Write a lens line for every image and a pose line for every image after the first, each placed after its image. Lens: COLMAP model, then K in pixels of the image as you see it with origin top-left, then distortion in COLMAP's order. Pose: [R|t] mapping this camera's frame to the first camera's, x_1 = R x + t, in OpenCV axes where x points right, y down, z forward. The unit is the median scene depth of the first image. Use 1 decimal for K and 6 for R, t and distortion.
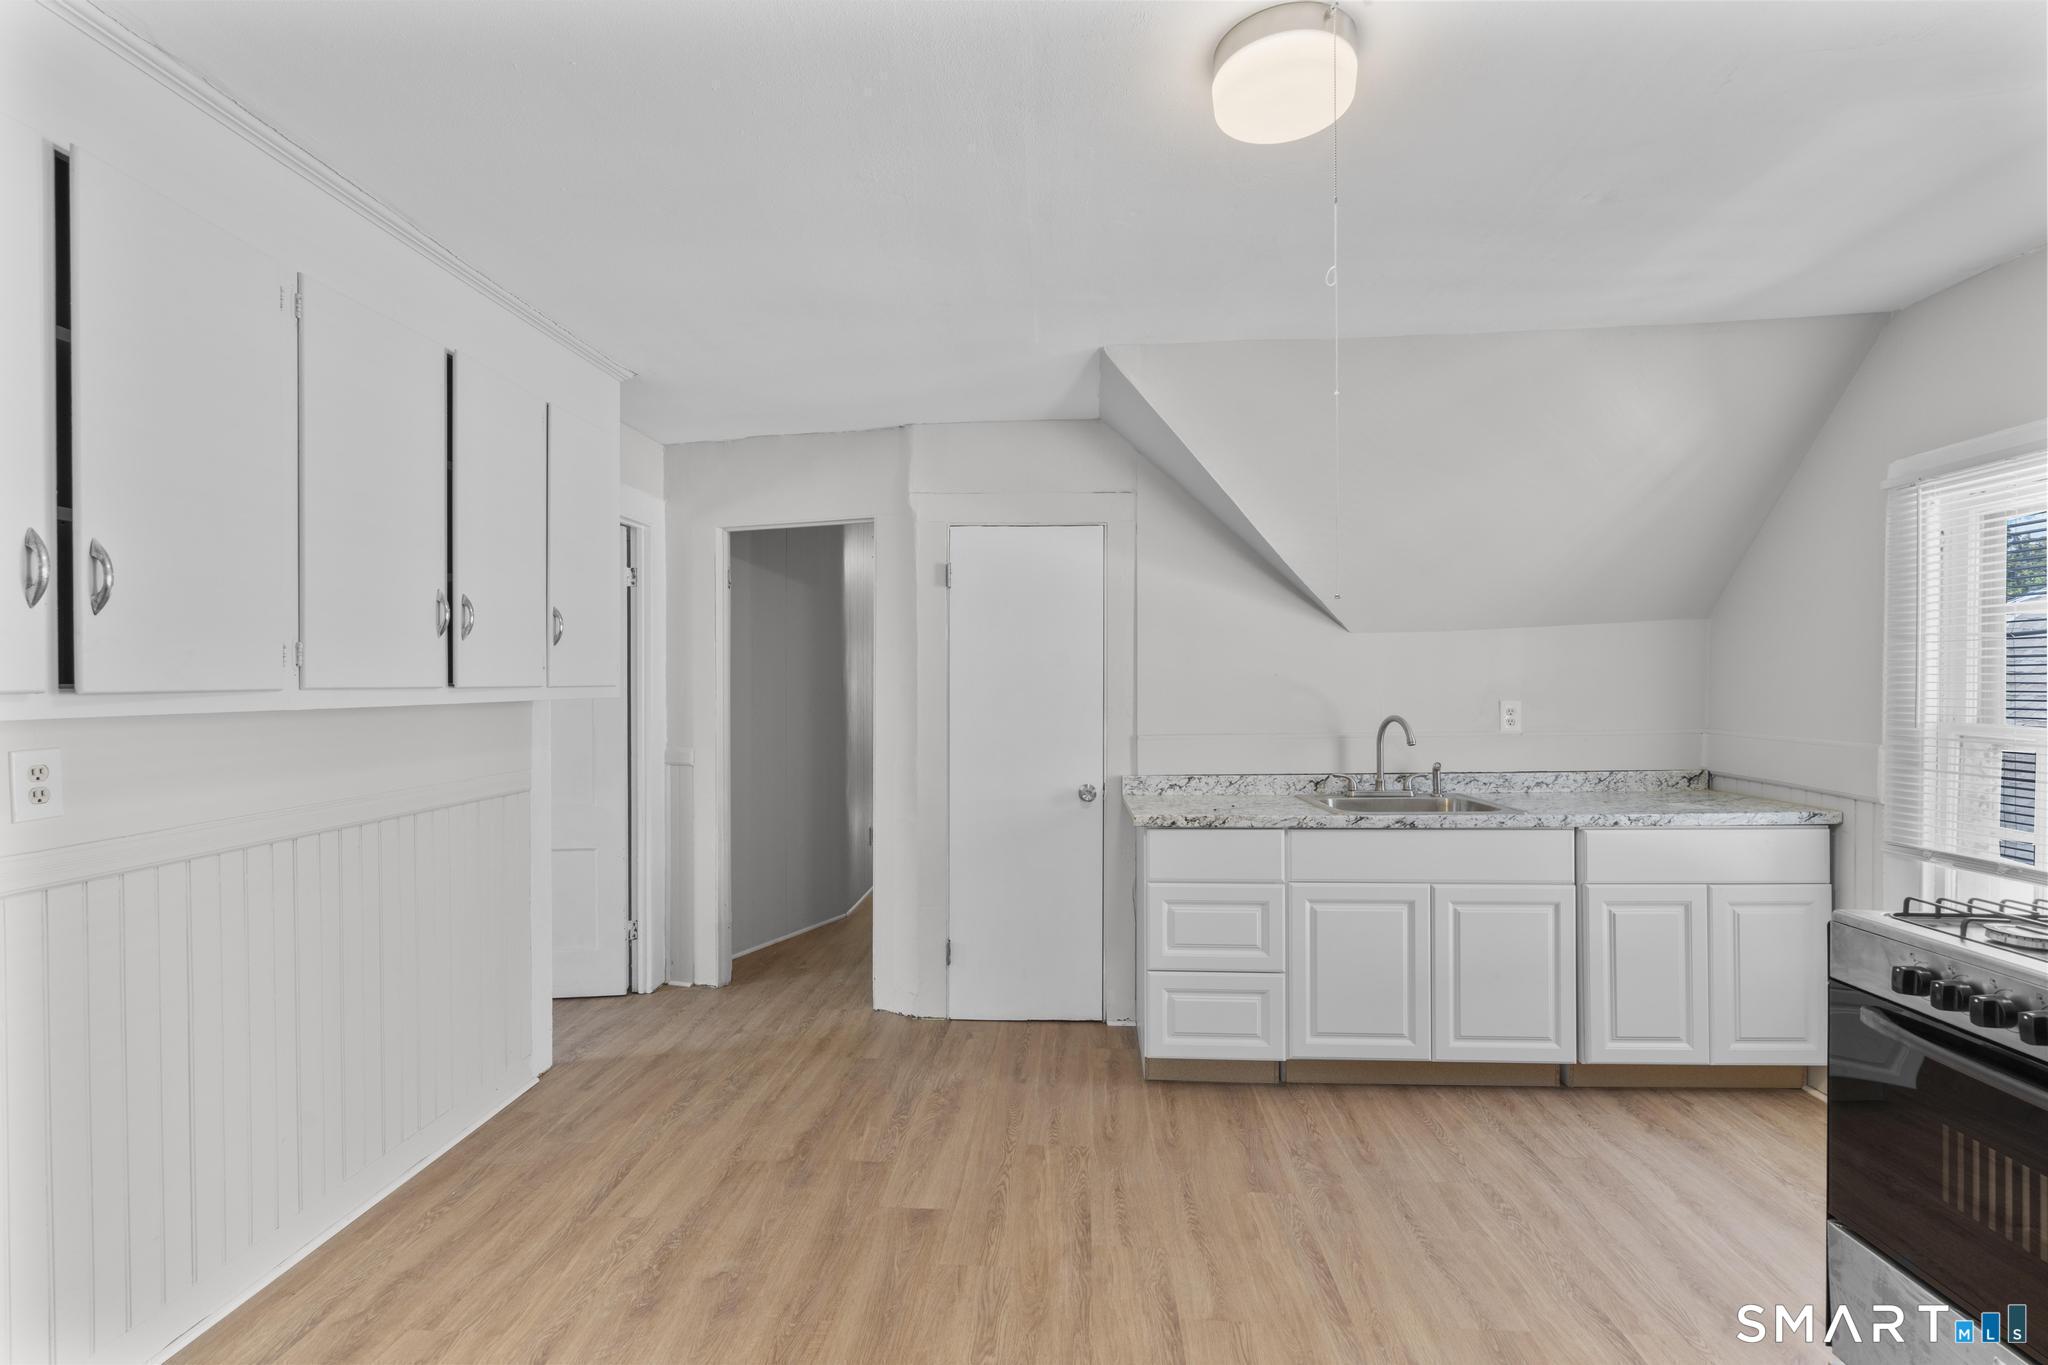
lens RADIAL K [[922.5, 0, 1019.0], [0, 922.5, 681.6], [0, 0, 1]] dist [-0.006581, 0.003723]
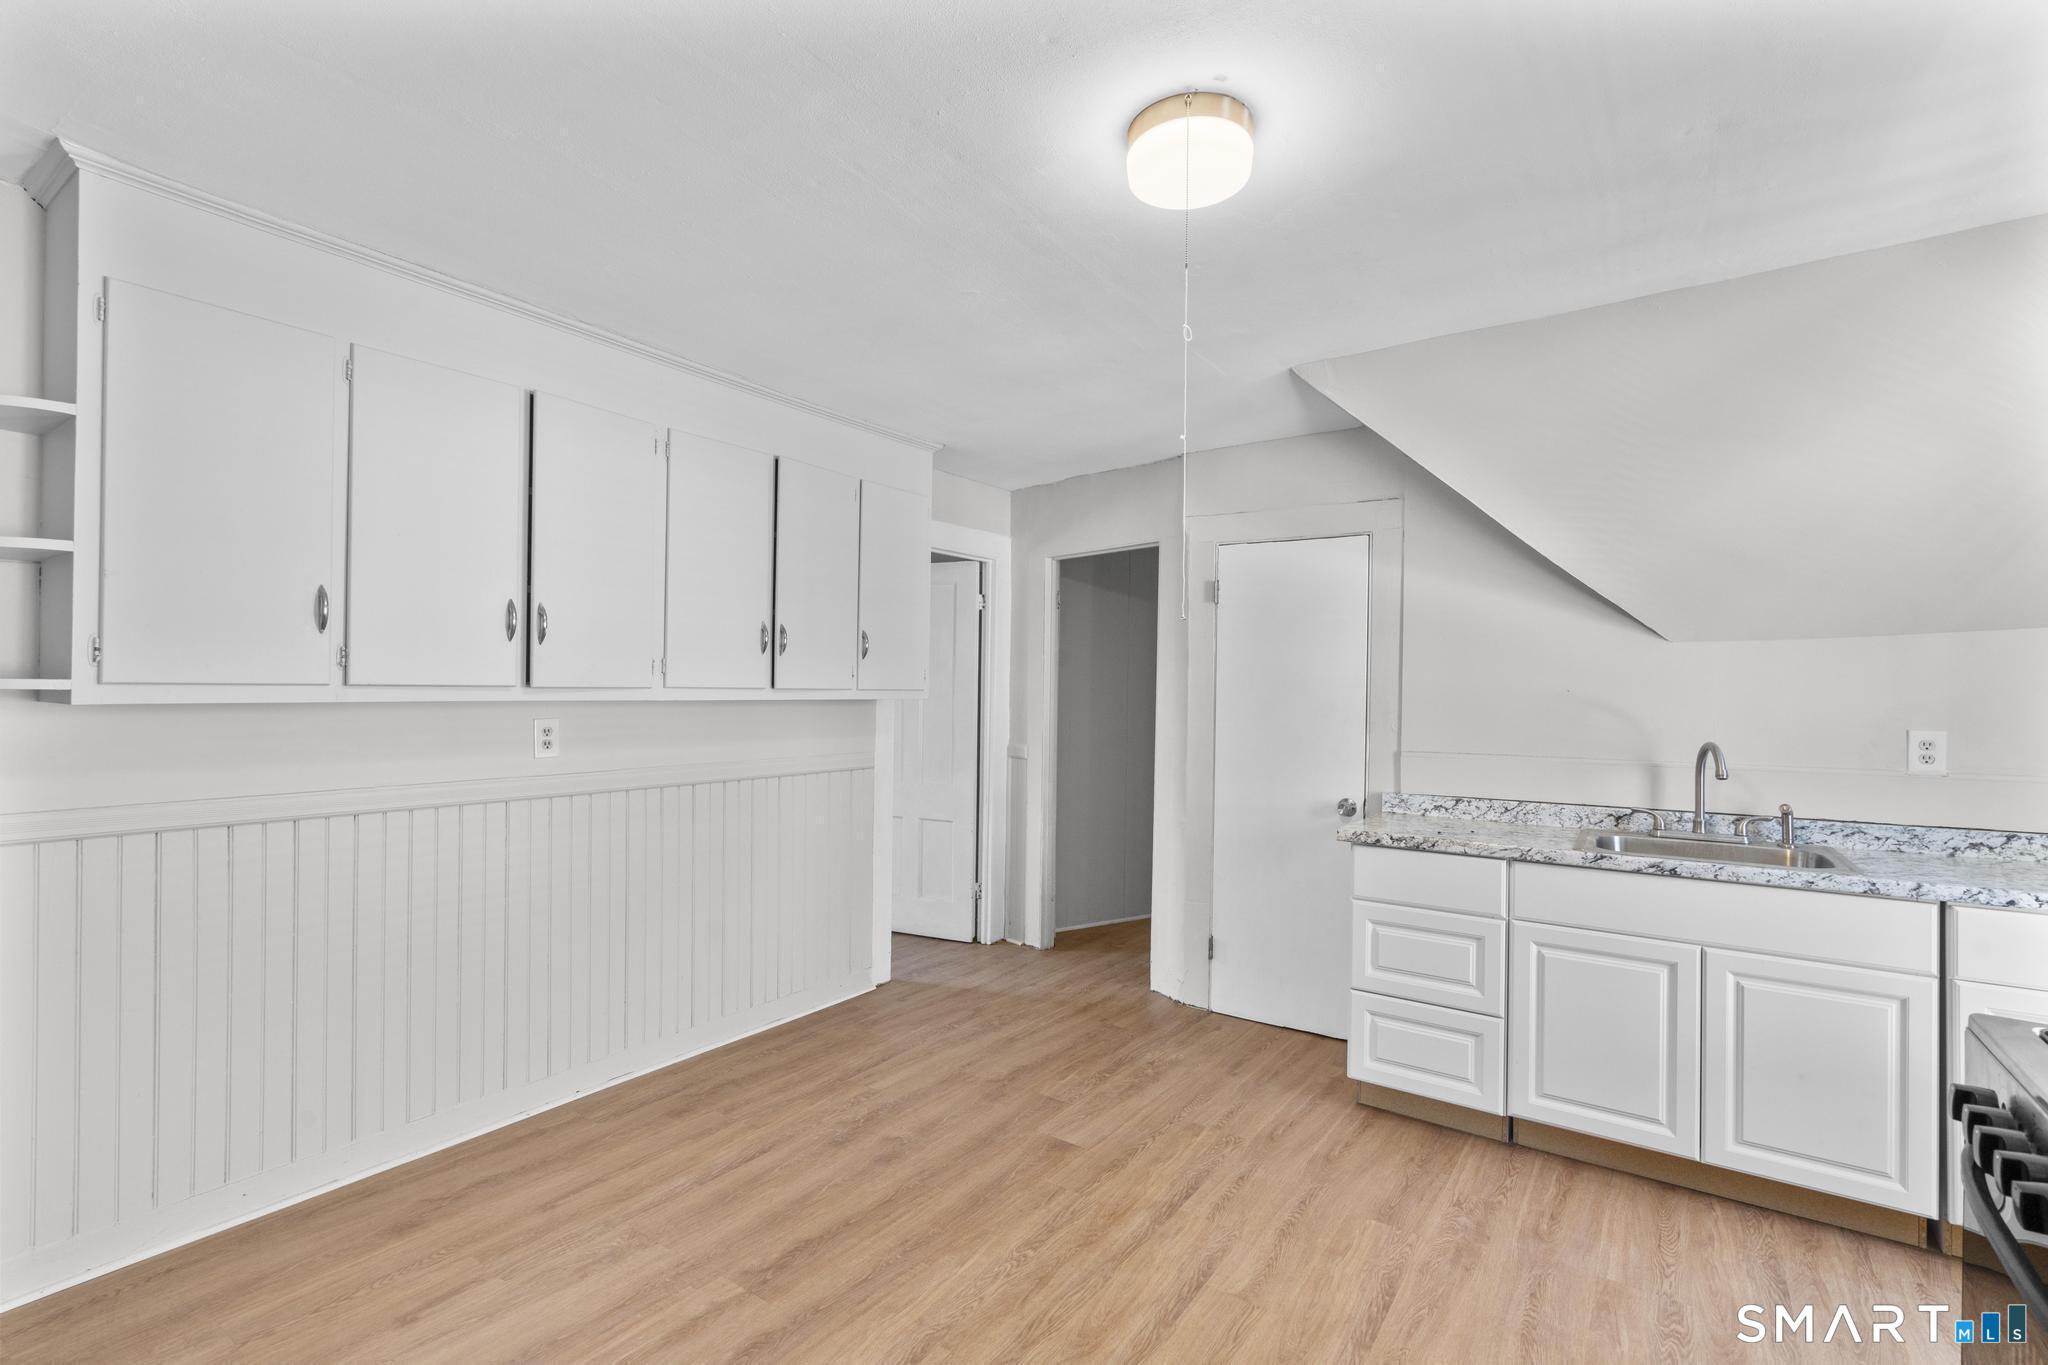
lens RADIAL K [[922.5, 0, 1016.8], [0, 922.5, 683.6], [0, 0, 1]] dist [-0.006581, 0.003723]
pose [[0.851614, 0.012826, -0.524012, 0.353940], [-0.017569, 0.999837, -0.004080, -0.001369], [0.523874, 0.012681, 0.851701, -0.026844]]
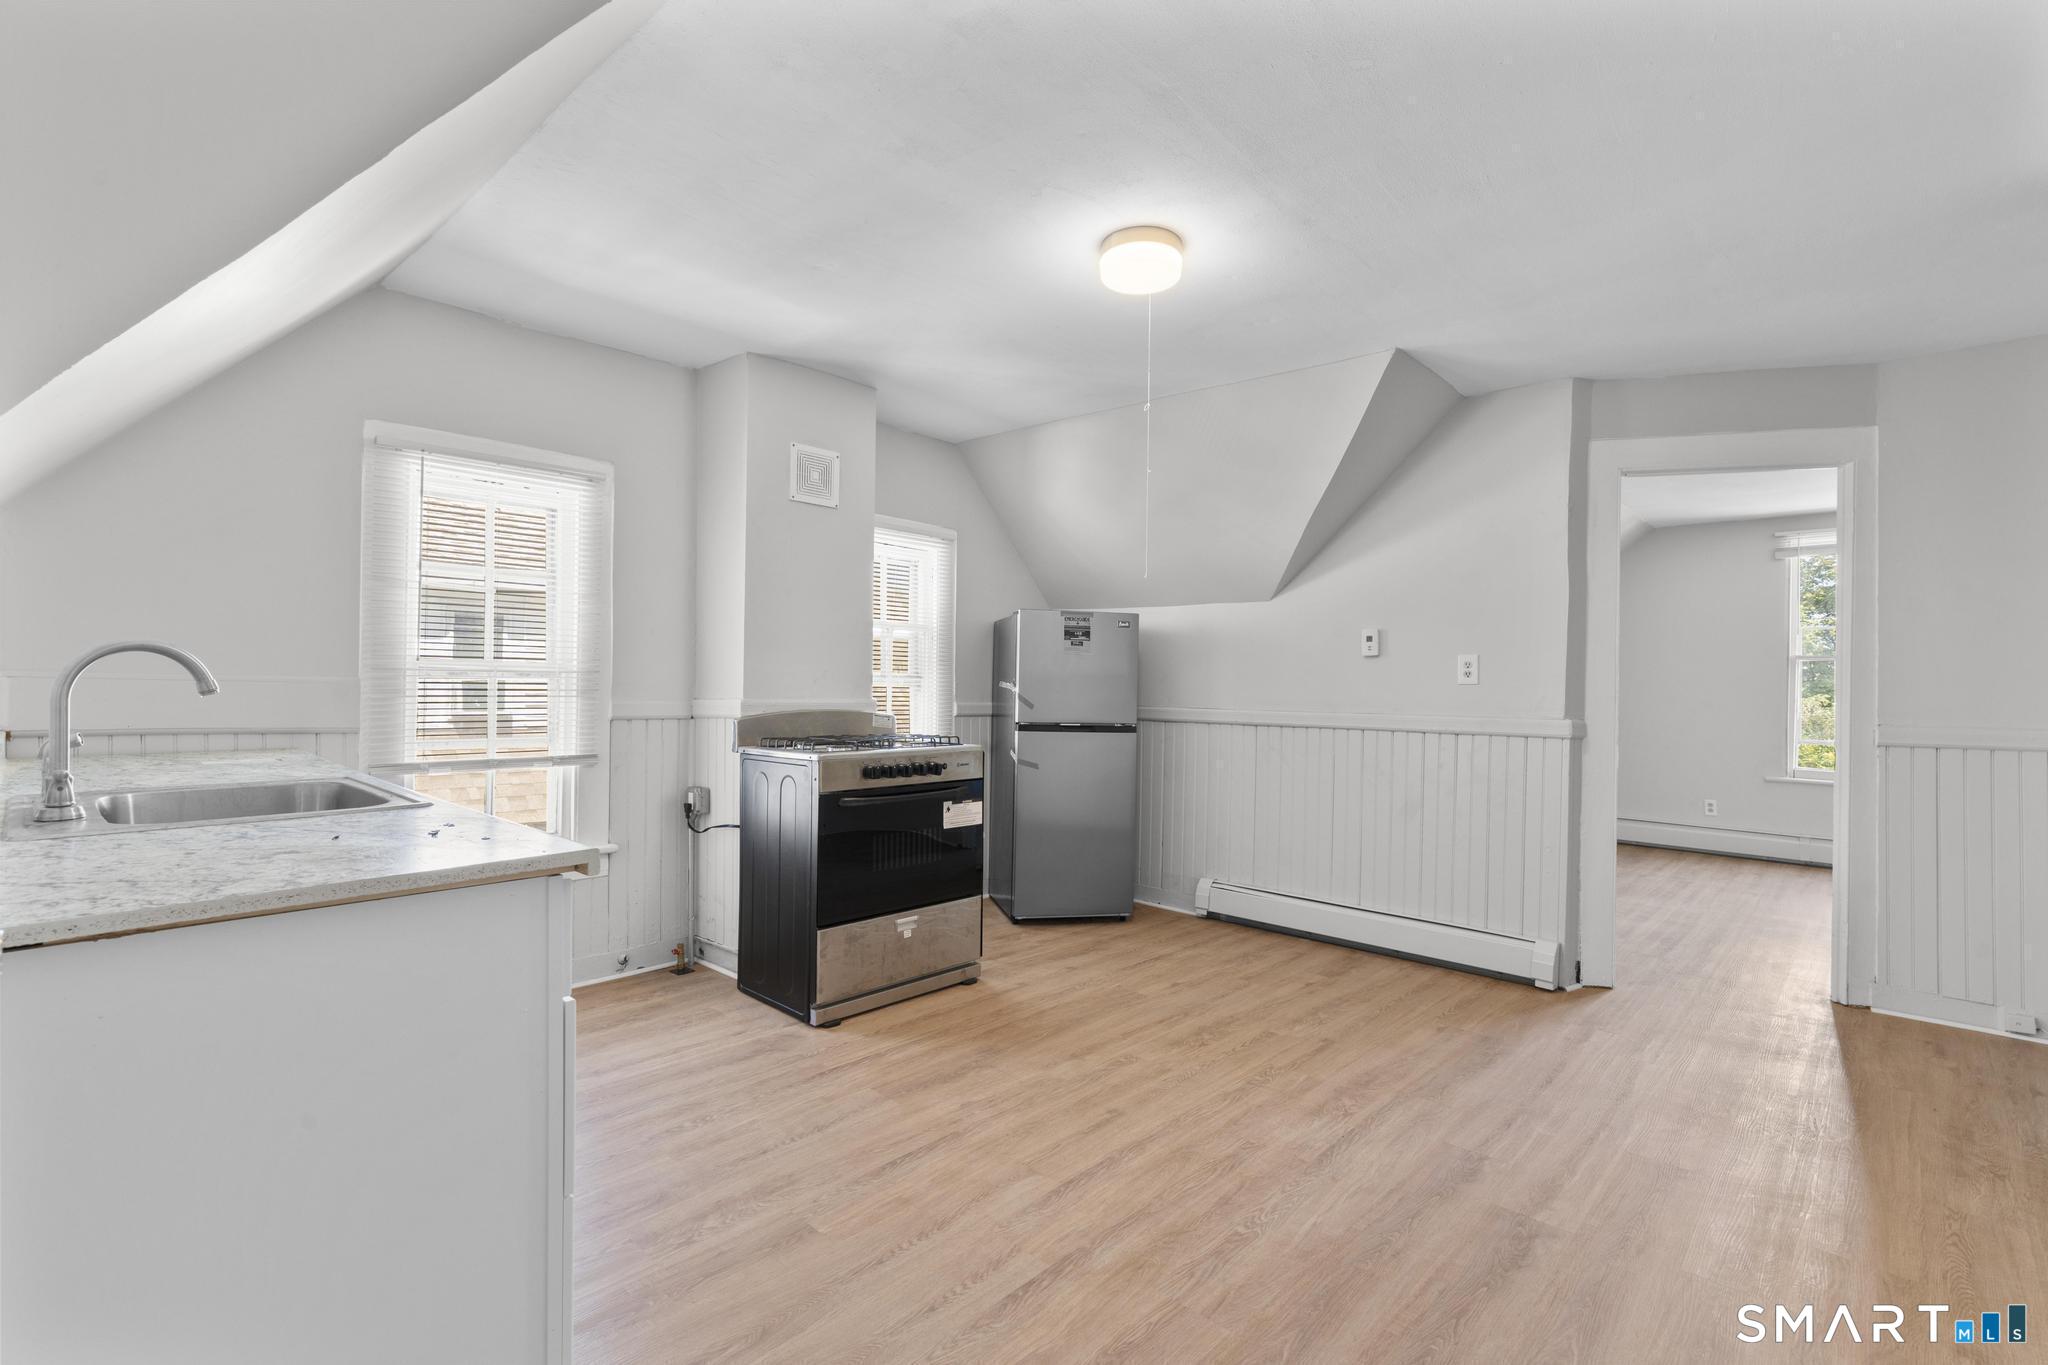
lens RADIAL K [[922.5, 0, 1020.0], [0, 922.5, 682.9], [0, 0, 1]] dist [-0.006581, 0.003723]
pose [[-0.769133, -0.005490, 0.639066, -0.317252], [-0.010870, 0.999931, -0.004493, 0.065900], [-0.638997, -0.010402, -0.769139, 1.229715]]
